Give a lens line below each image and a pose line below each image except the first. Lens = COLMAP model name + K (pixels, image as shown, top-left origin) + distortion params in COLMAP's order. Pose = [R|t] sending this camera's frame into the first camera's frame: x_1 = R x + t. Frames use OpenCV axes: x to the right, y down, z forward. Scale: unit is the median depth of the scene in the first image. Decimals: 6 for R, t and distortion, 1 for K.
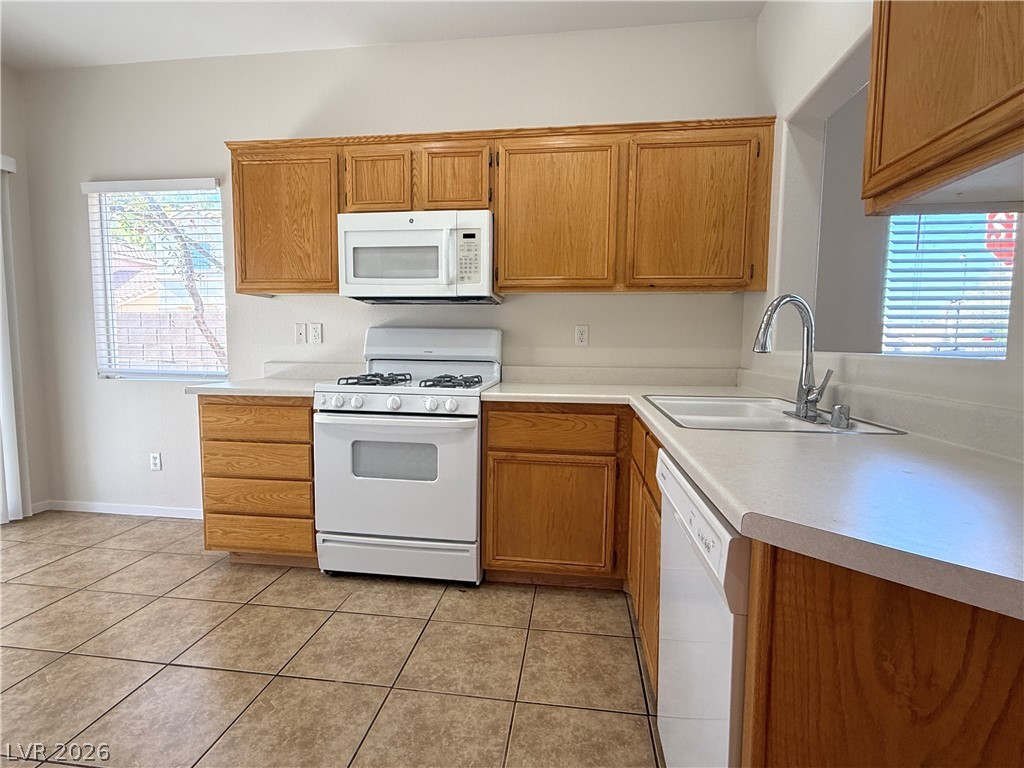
lens RADIAL K [[499.5, 0, 510.8], [0, 499.5, 382.7], [0, 0, 1]] dist [0.000345, 0.000032]
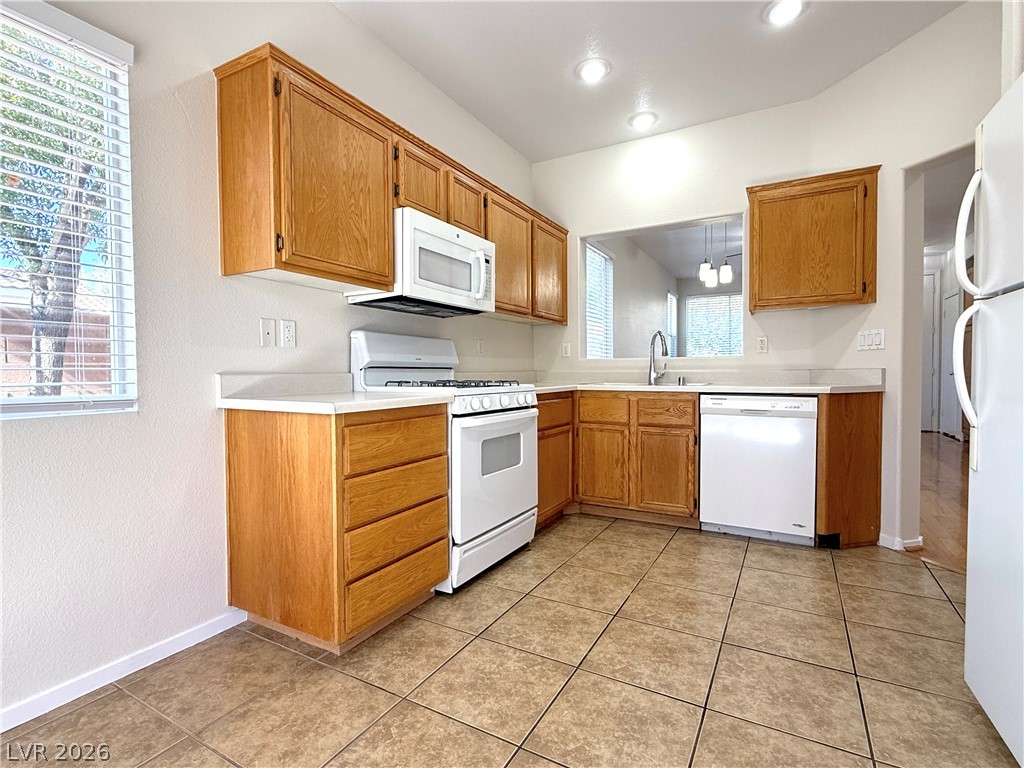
lens RADIAL K [[499.5, 0, 511.9], [0, 499.5, 382.7], [0, 0, 1]] dist [0.000345, 0.000032]
pose [[0.365924, -0.032120, 0.930090, -1.213169], [0.083839, 0.996478, 0.001427, -0.000065], [-0.926861, 0.077456, 0.367328, 0.539991]]
